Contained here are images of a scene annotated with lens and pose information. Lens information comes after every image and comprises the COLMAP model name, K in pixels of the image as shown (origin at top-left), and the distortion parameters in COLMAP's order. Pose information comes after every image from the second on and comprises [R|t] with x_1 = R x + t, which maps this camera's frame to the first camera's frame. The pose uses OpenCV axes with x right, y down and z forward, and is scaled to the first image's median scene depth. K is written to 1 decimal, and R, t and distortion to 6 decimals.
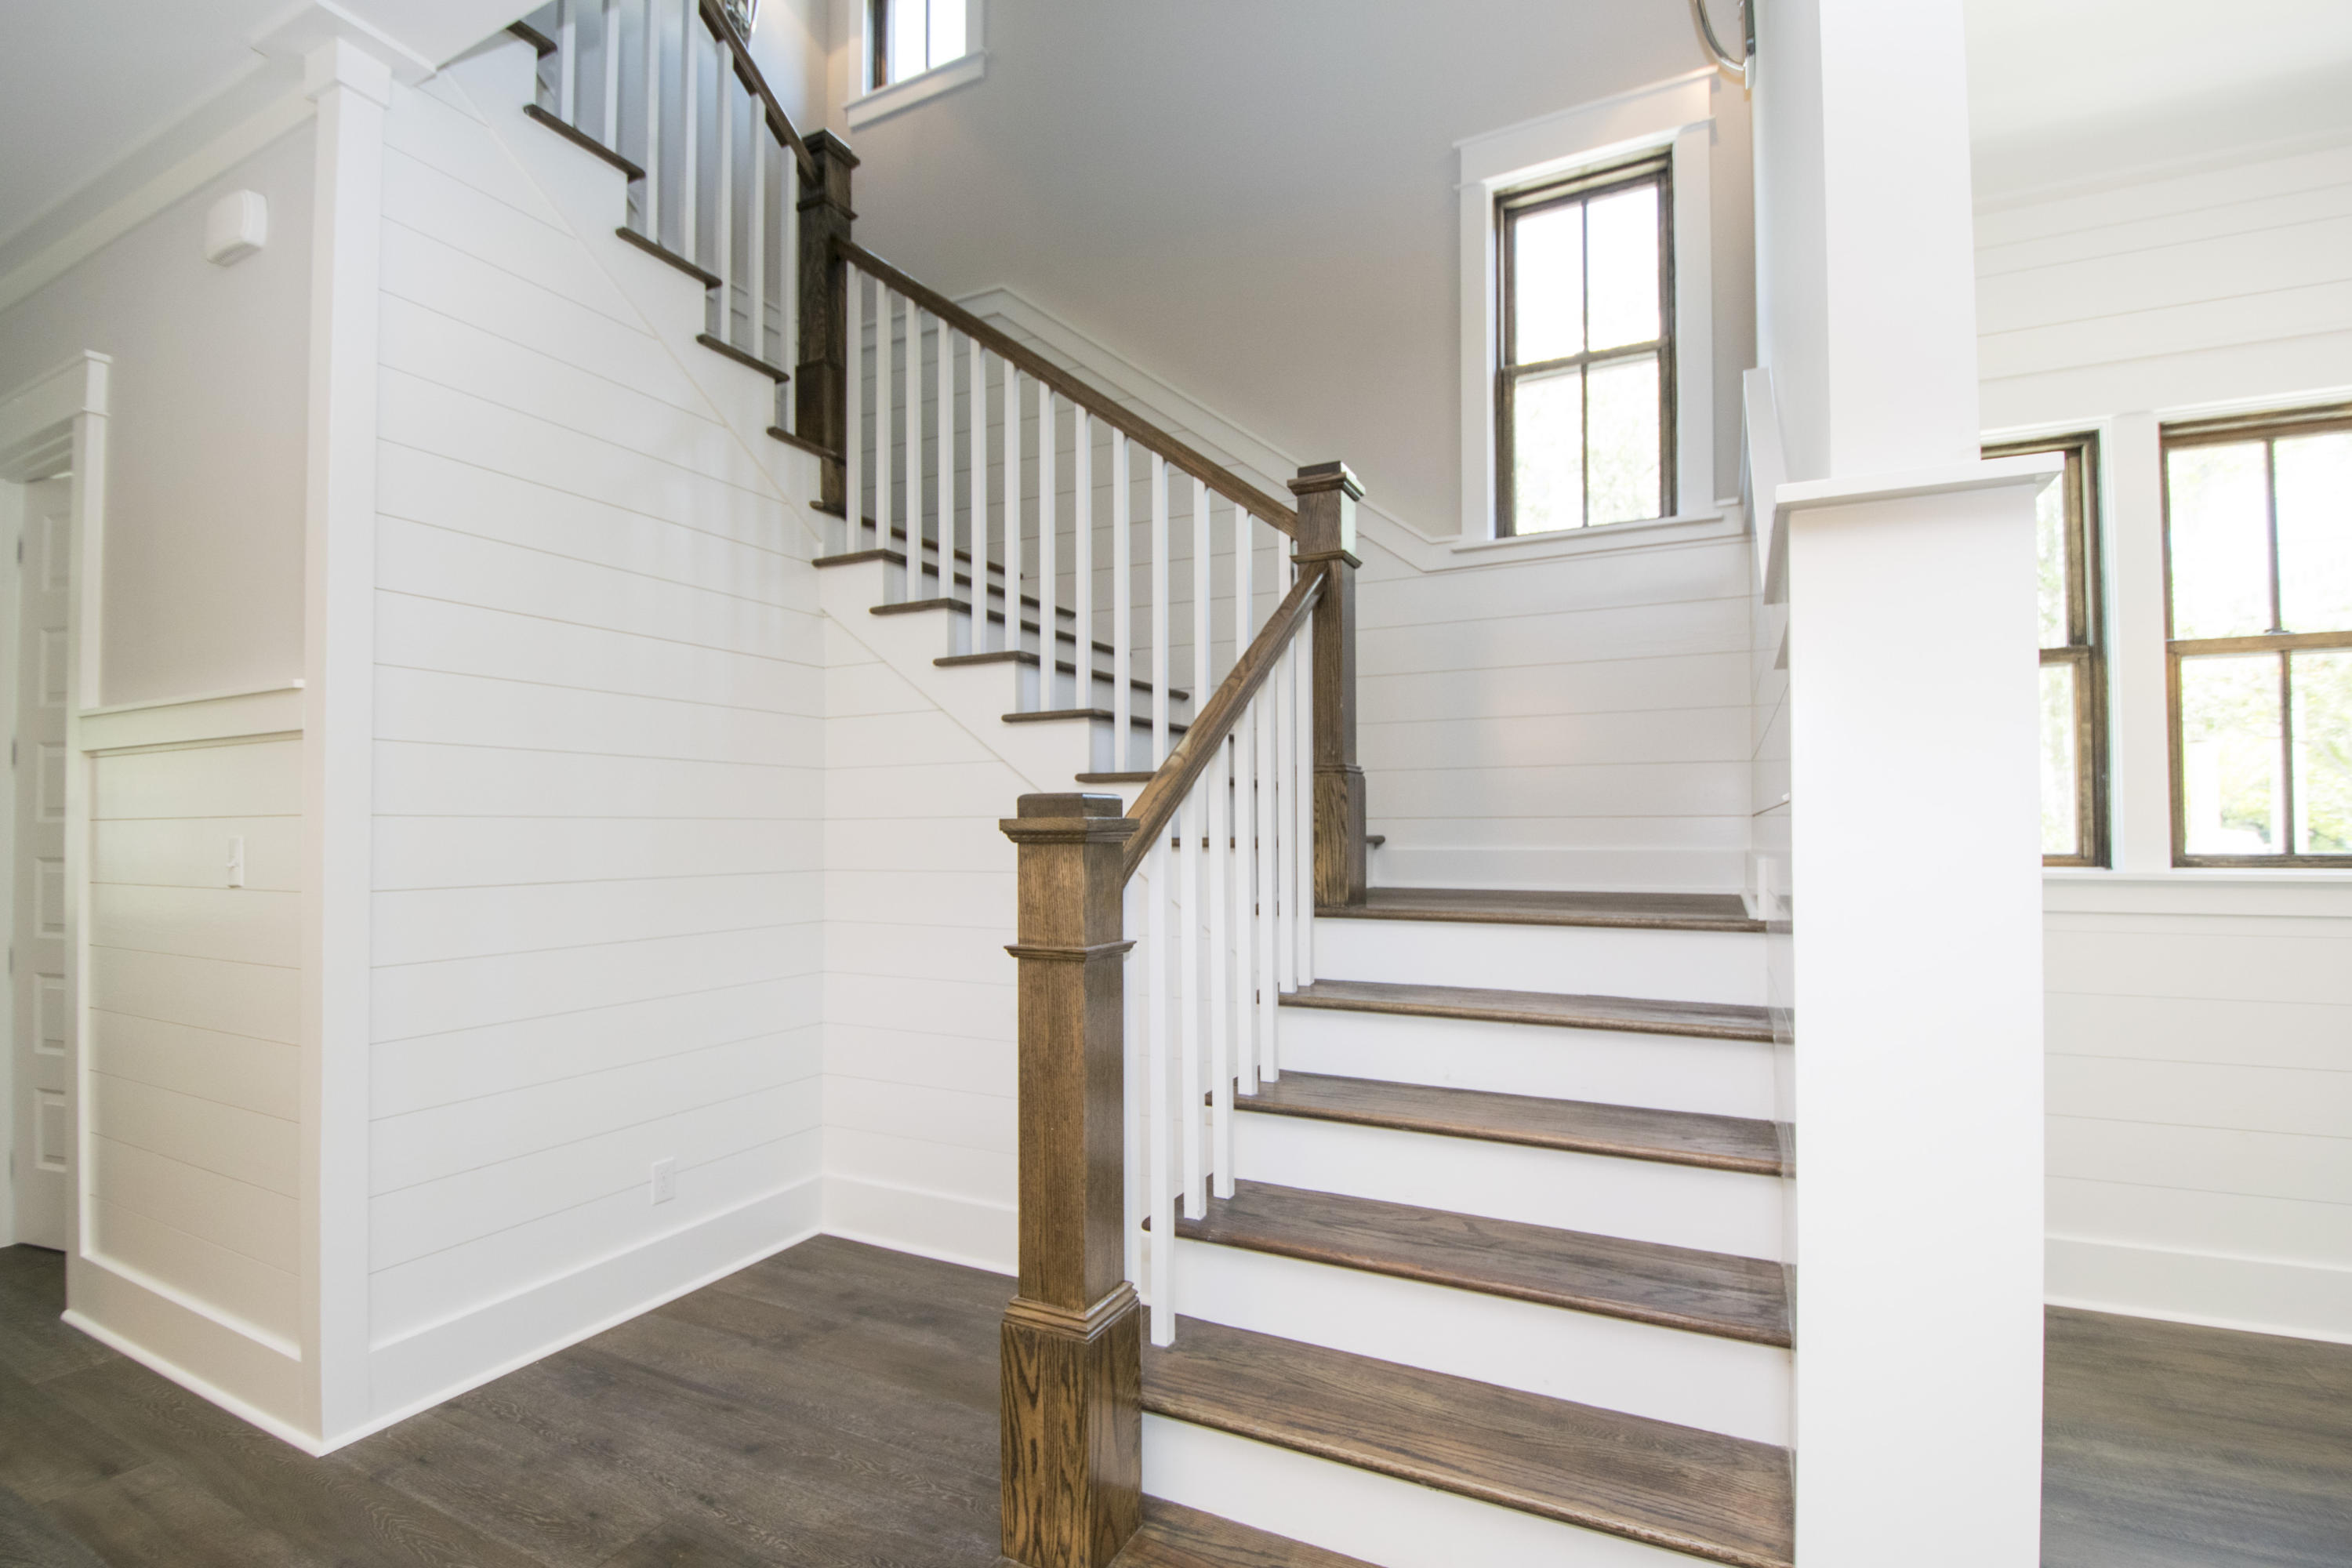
lens RADIAL K [[1056.5, 0, 1182.7], [0, 1056.5, 820.1], [0, 0, 1]] dist [0.013075, -0.025172]
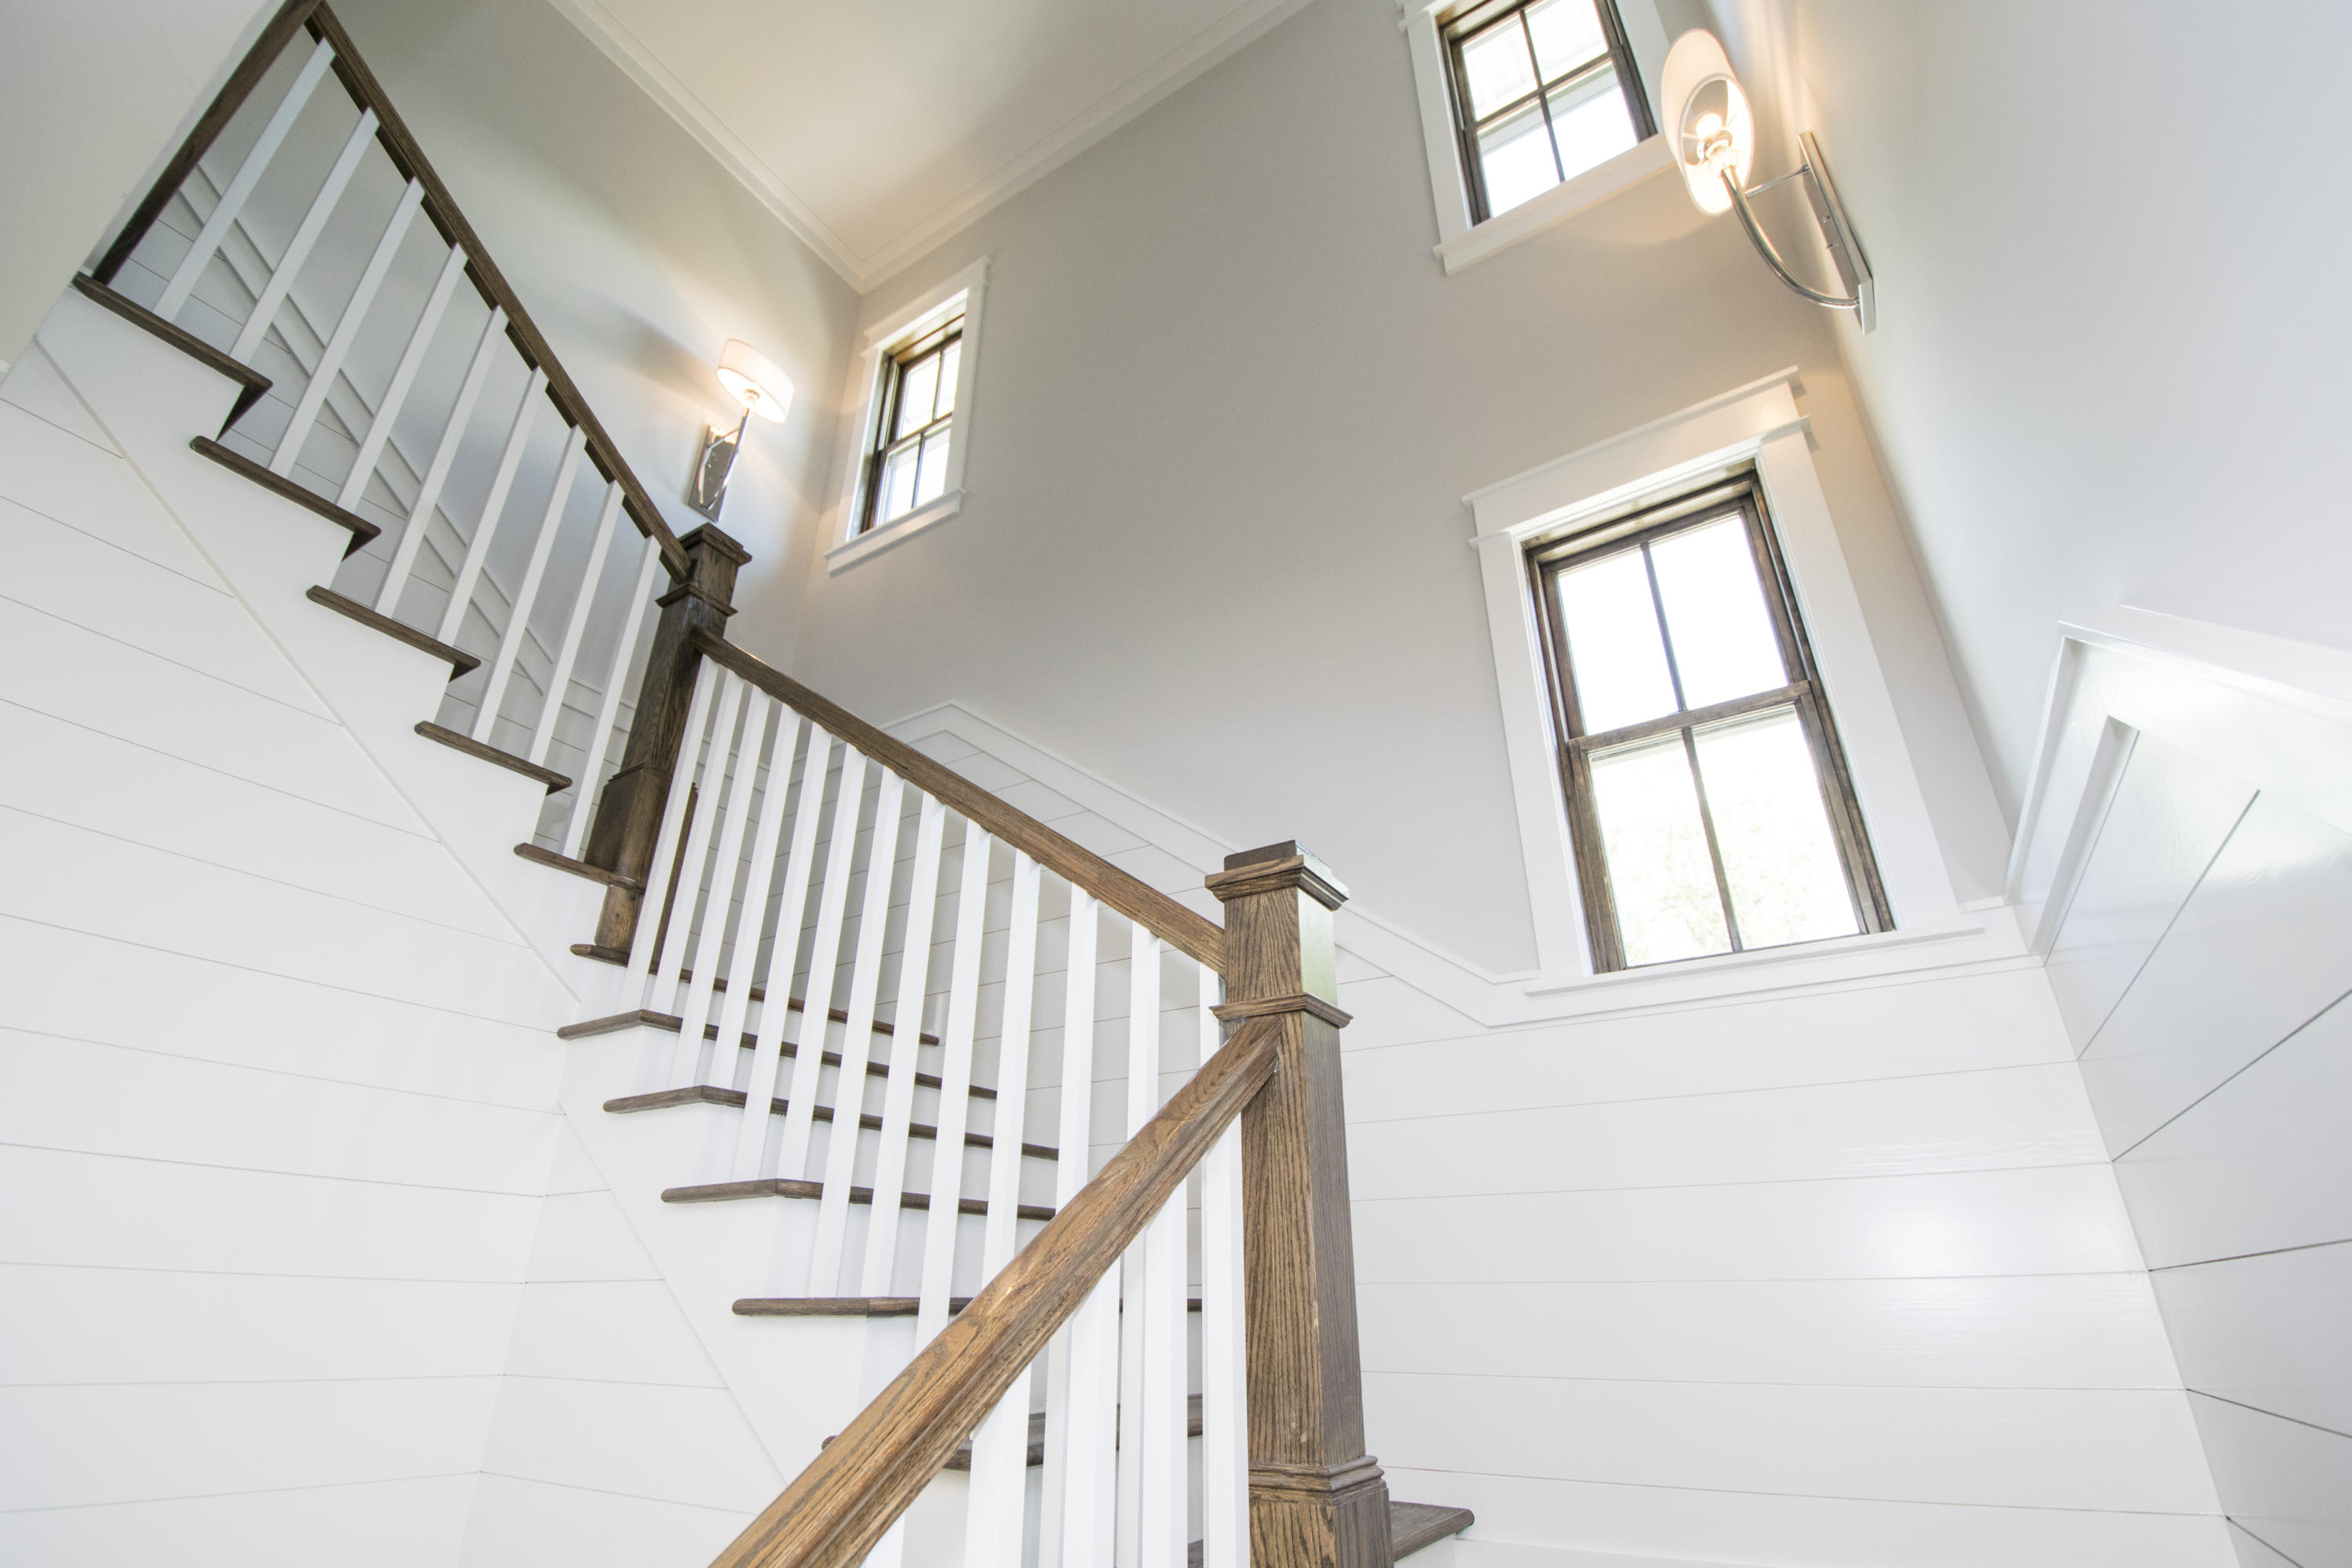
lens RADIAL K [[1042.7, 0, 1187.5], [0, 1042.7, 815.3], [0, 0, 1]] dist [0.002741, 0.000208]
pose [[0.995964, -0.035943, -0.082244, 0.109284], [-0.001669, 0.908739, -0.417362, -0.092885], [0.089739, 0.415815, 0.905011, 0.381020]]
